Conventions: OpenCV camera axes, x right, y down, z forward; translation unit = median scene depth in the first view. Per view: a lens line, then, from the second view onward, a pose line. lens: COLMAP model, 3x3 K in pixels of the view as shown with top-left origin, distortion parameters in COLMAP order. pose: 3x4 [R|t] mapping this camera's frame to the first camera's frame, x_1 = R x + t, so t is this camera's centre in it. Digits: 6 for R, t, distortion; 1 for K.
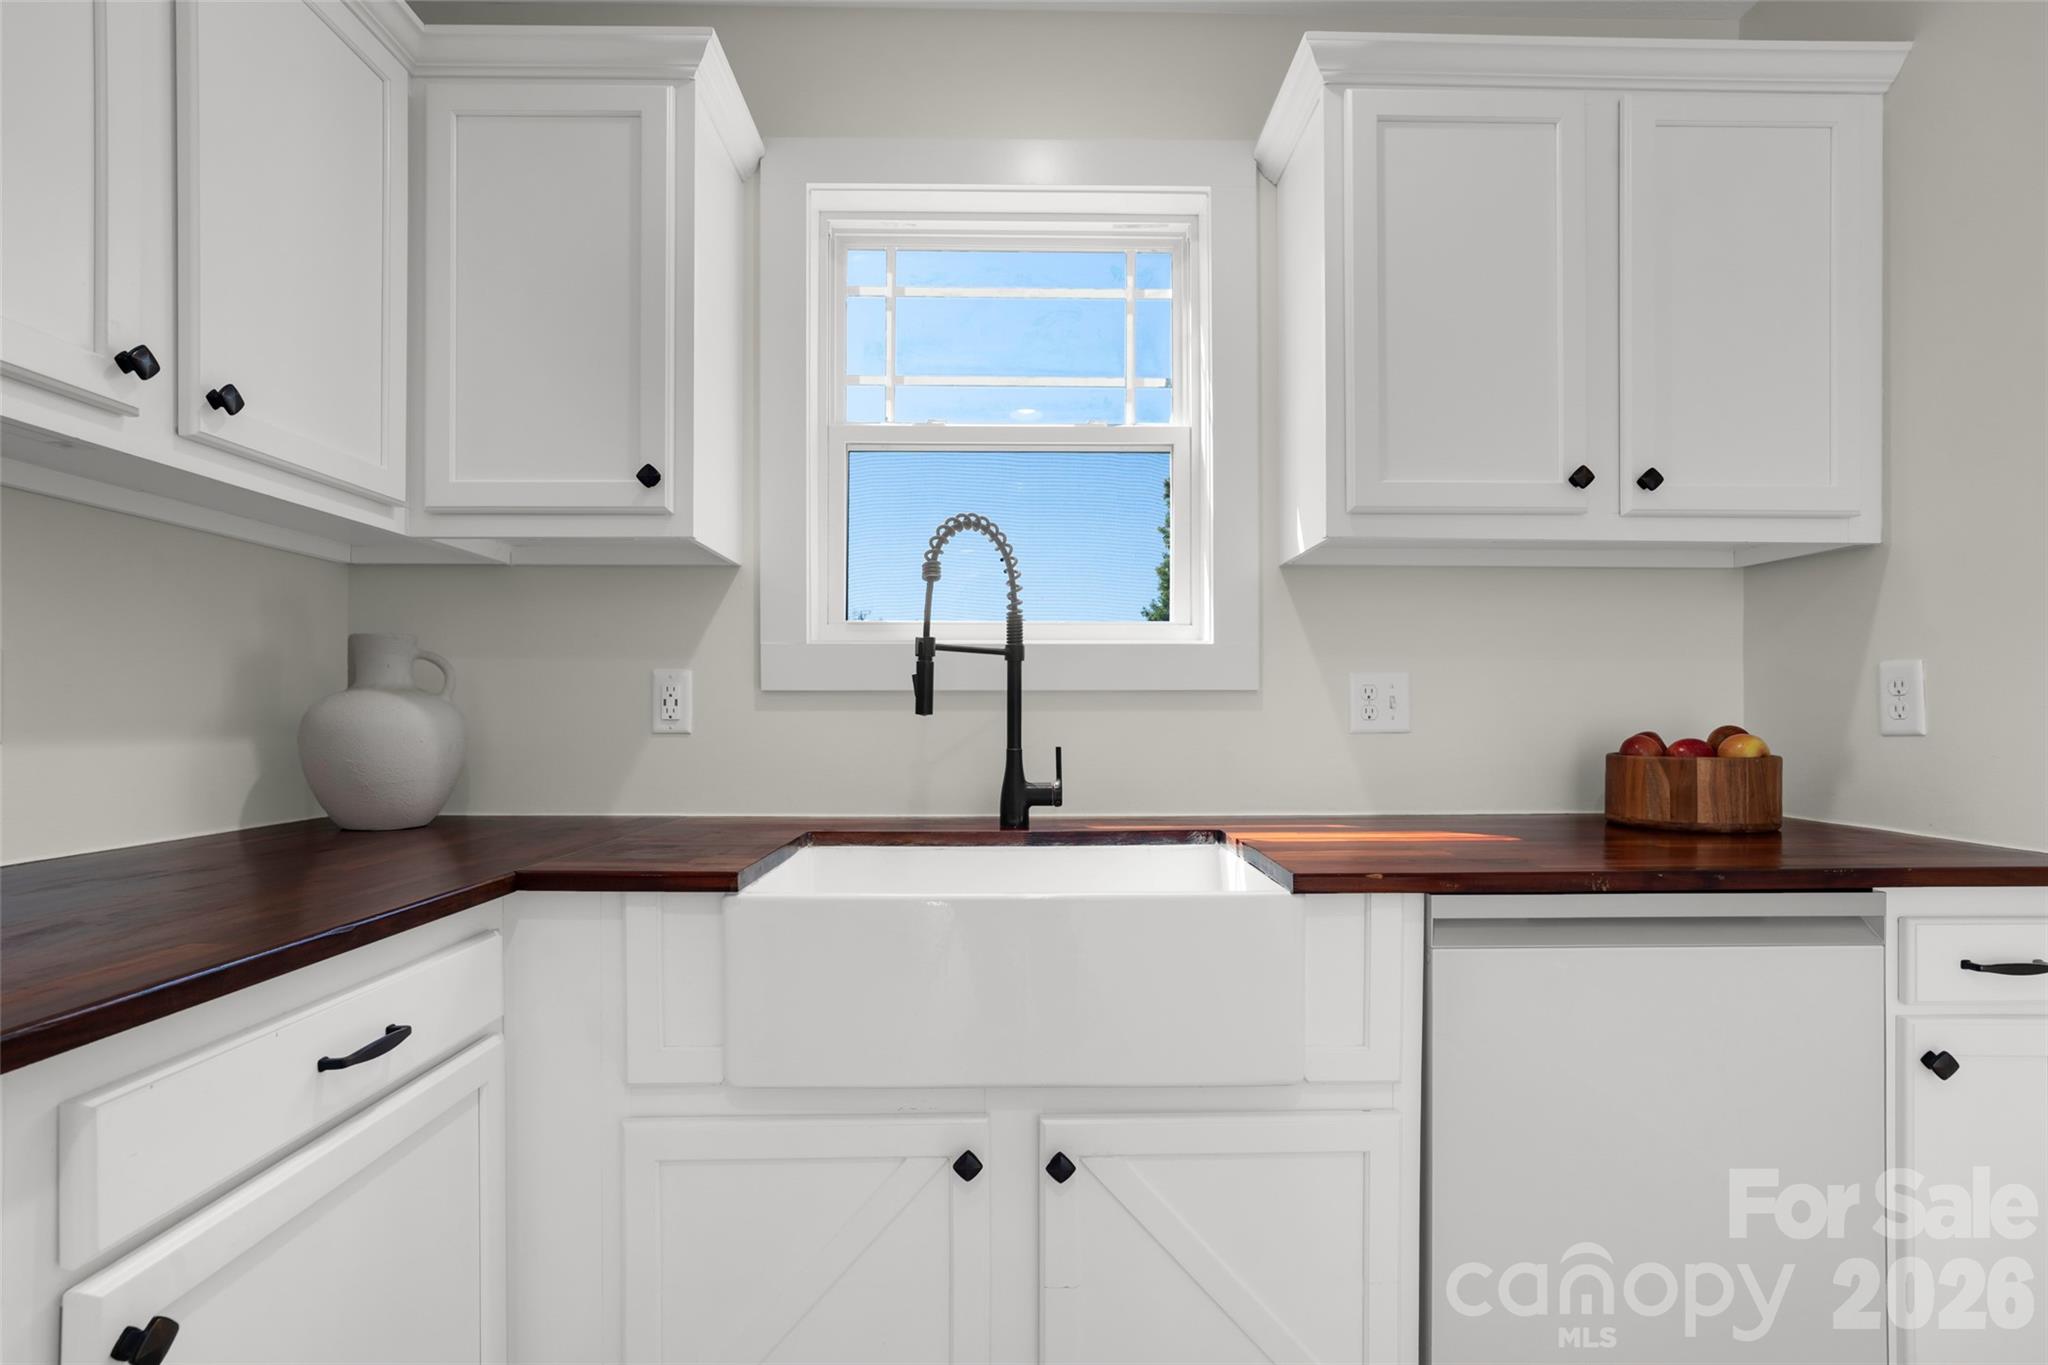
lens RADIAL K [[956.5, 0, 1016.7], [0, 956.5, 716.1], [0, 0, 1]] dist [-0.011310, -0.000702]
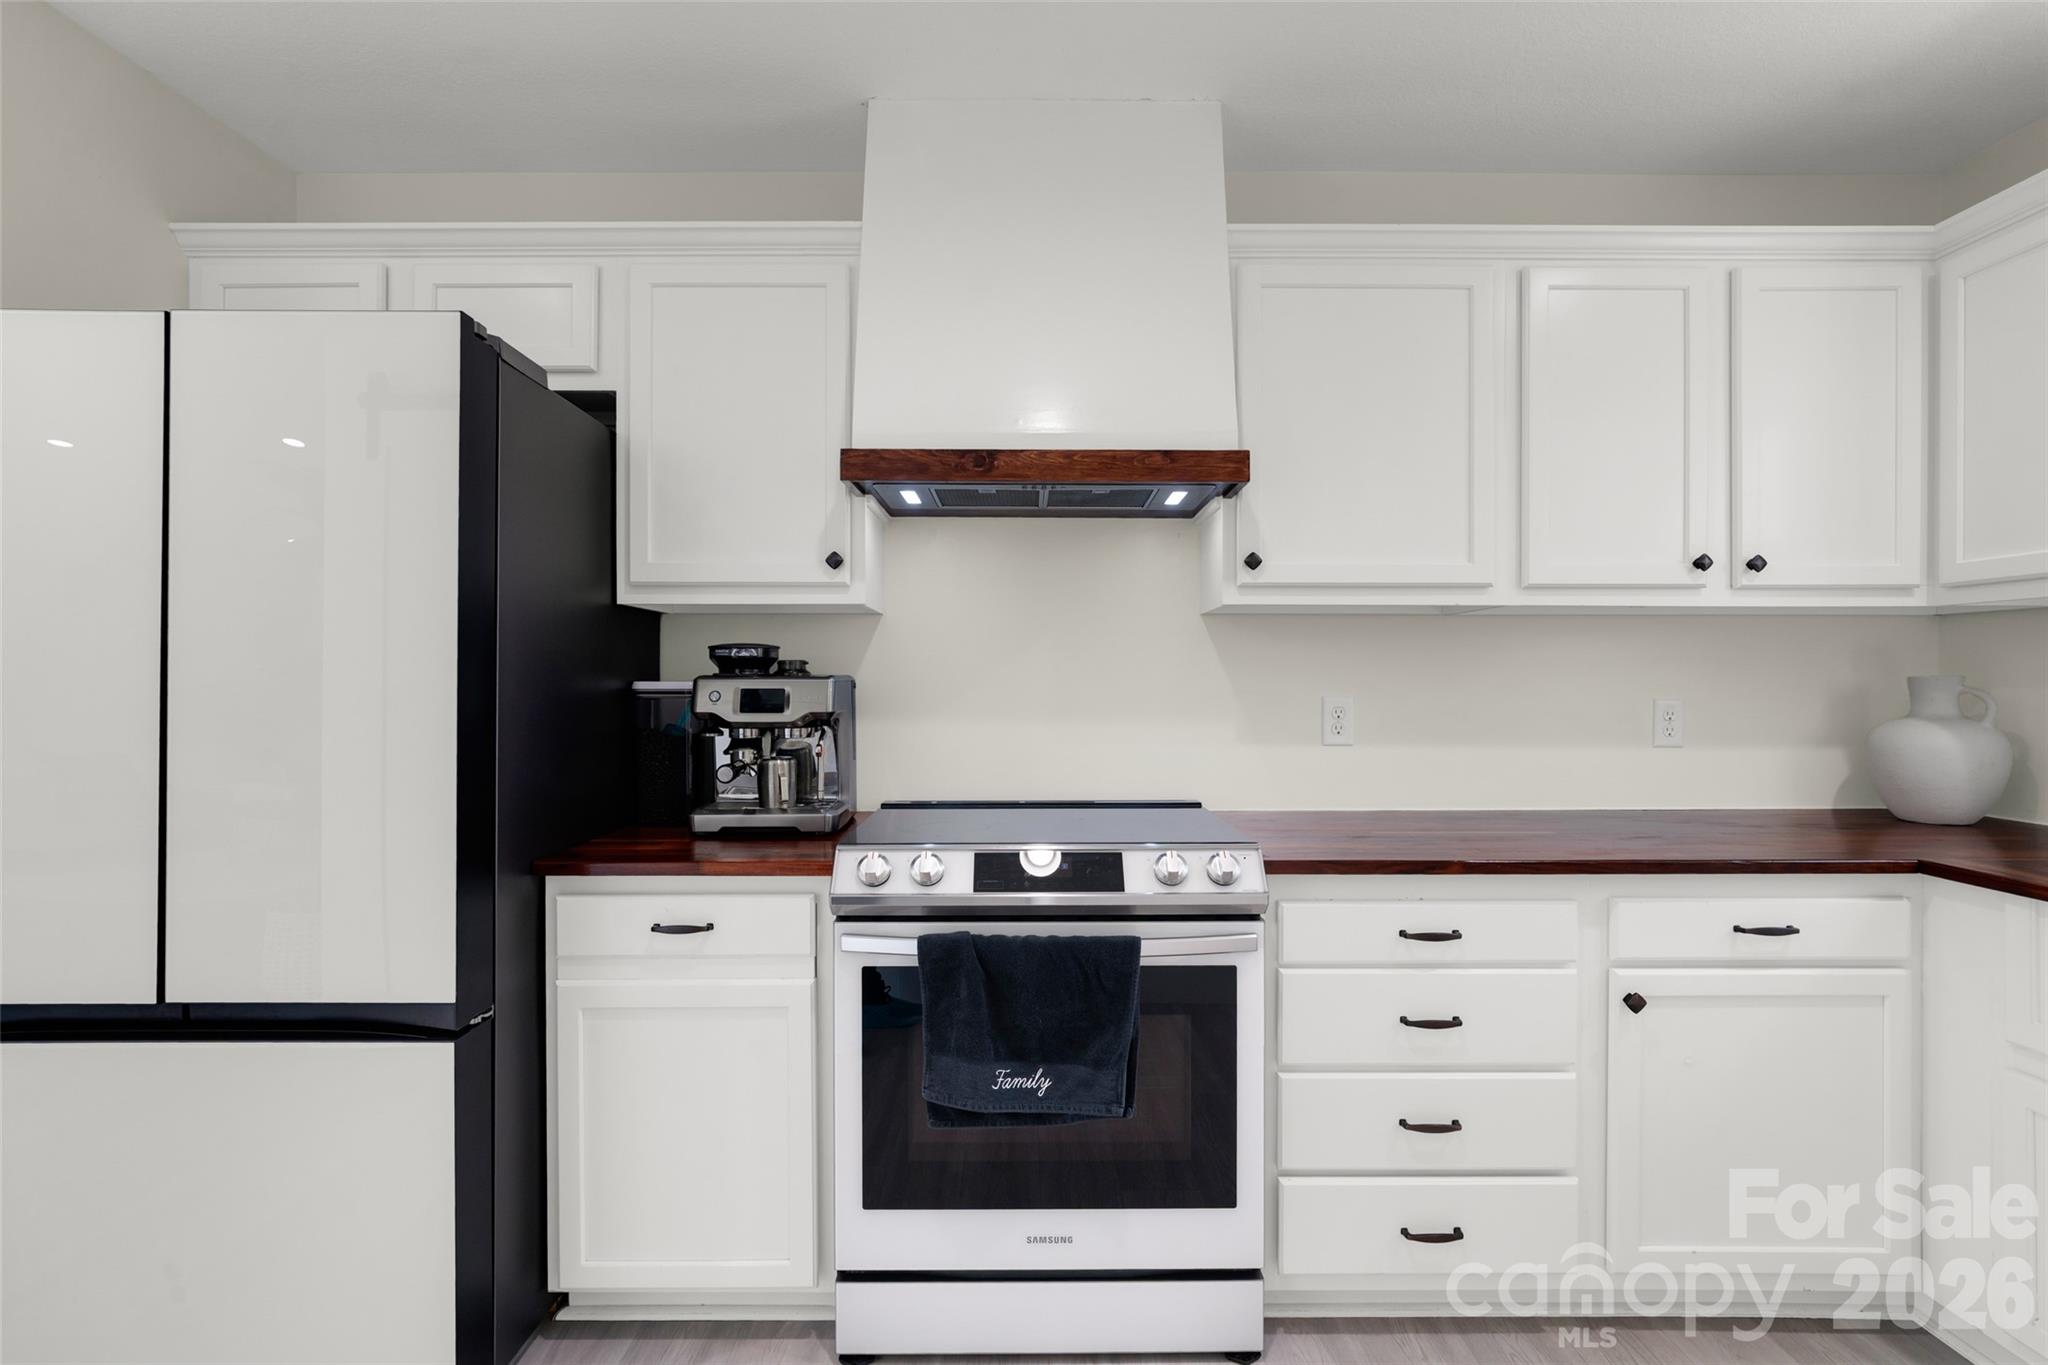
lens RADIAL K [[1001.6, 0, 1006.7], [0, 1001.6, 678.3], [0, 0, 1]] dist [-0.005338, 0.000692]
pose [[-0.012501, 0.004235, -0.999913, 0.774168], [0.000333, 0.999991, 0.004231, -0.092649], [0.999922, -0.000280, -0.012502, -0.281782]]
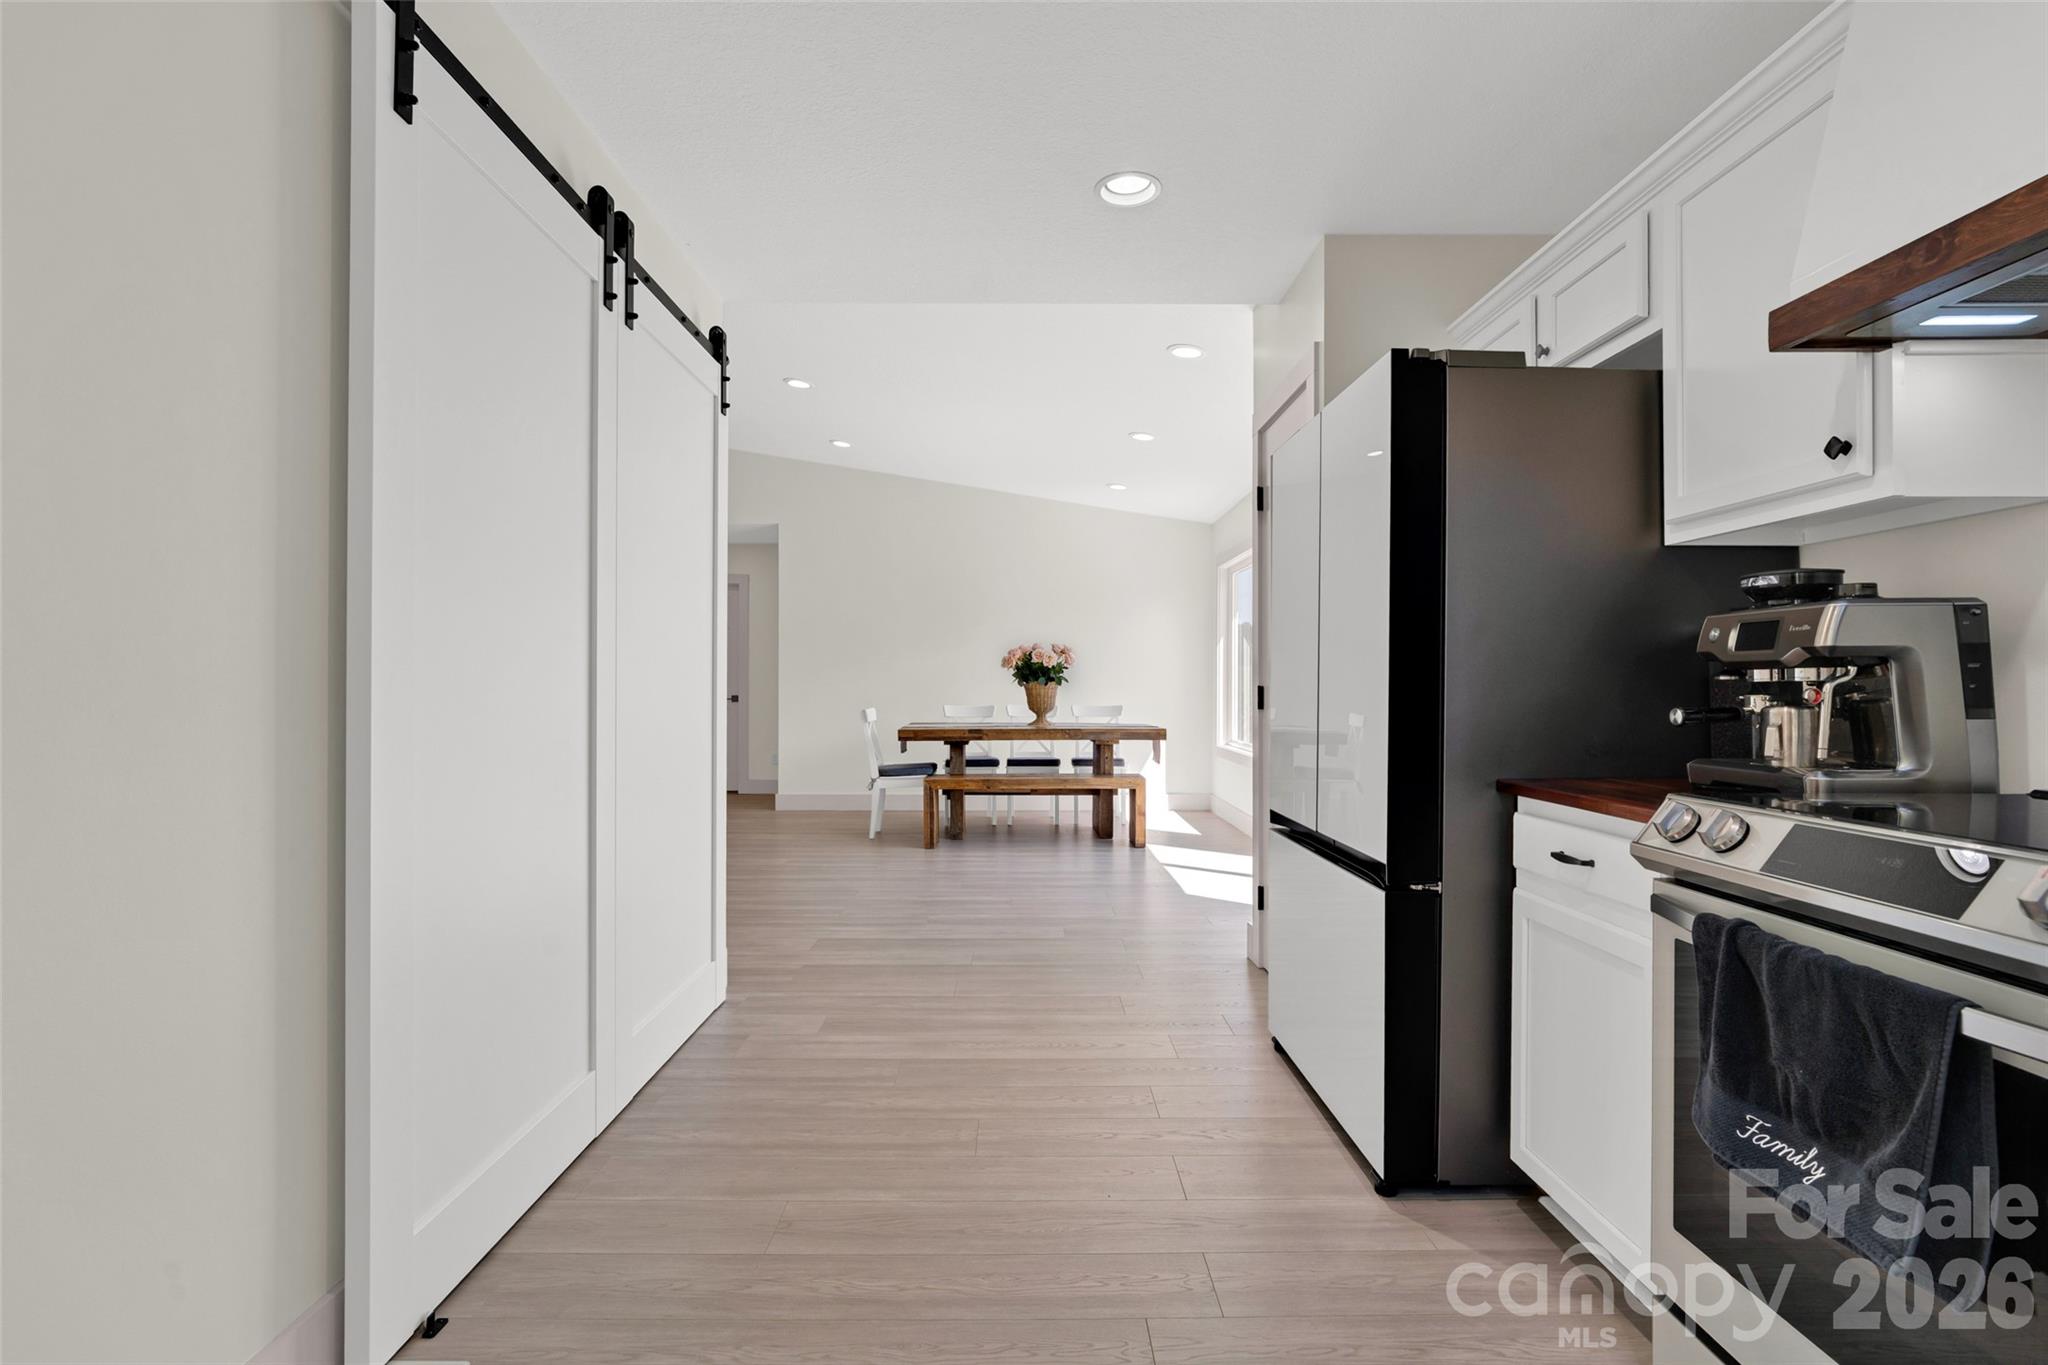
lens RADIAL K [[956.5, 0, 1015.0], [0, 956.5, 676.2], [0, 0, 1]] dist [-0.011310, -0.000702]
pose [[-0.999960, 0.002223, 0.008712, 0.258637], [0.002131, 0.999942, -0.010571, -0.001413], [-0.008735, -0.010552, -0.999906, 0.456234]]
